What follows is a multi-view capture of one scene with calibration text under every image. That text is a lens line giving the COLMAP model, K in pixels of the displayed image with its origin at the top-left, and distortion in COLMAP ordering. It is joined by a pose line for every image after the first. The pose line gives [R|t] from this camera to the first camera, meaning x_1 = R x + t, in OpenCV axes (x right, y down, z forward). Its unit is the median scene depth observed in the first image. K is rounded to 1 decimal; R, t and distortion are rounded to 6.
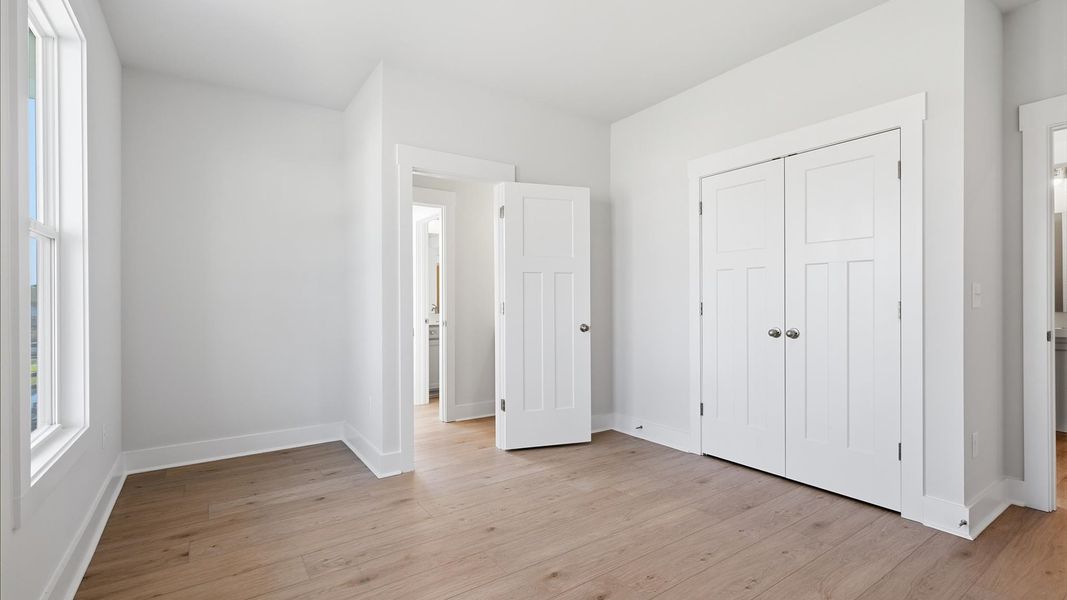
lens RADIAL K [[473.6, 0, 534.3], [0, 473.6, 302.9], [0, 0, 1]] dist [0.001819, -0.000189]
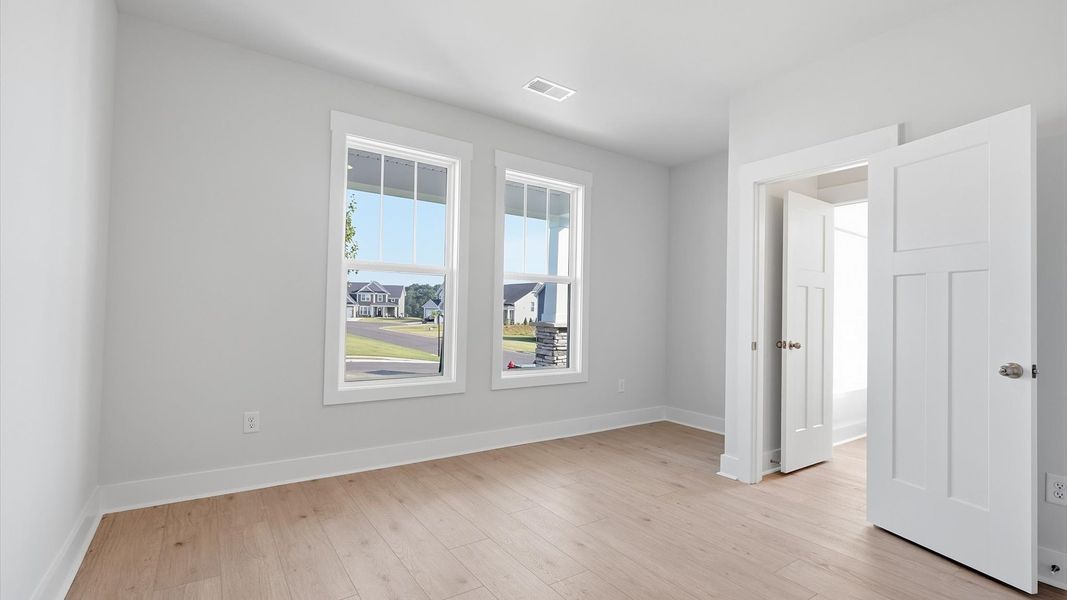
lens RADIAL K [[473.6, 0, 534.2], [0, 473.6, 301.8], [0, 0, 1]] dist [0.001819, -0.000189]
pose [[-0.003620, -0.019465, -0.999804, 0.860549], [-0.020245, 0.999607, -0.019388, -0.003693], [0.999788, 0.020171, -0.004012, 0.613358]]
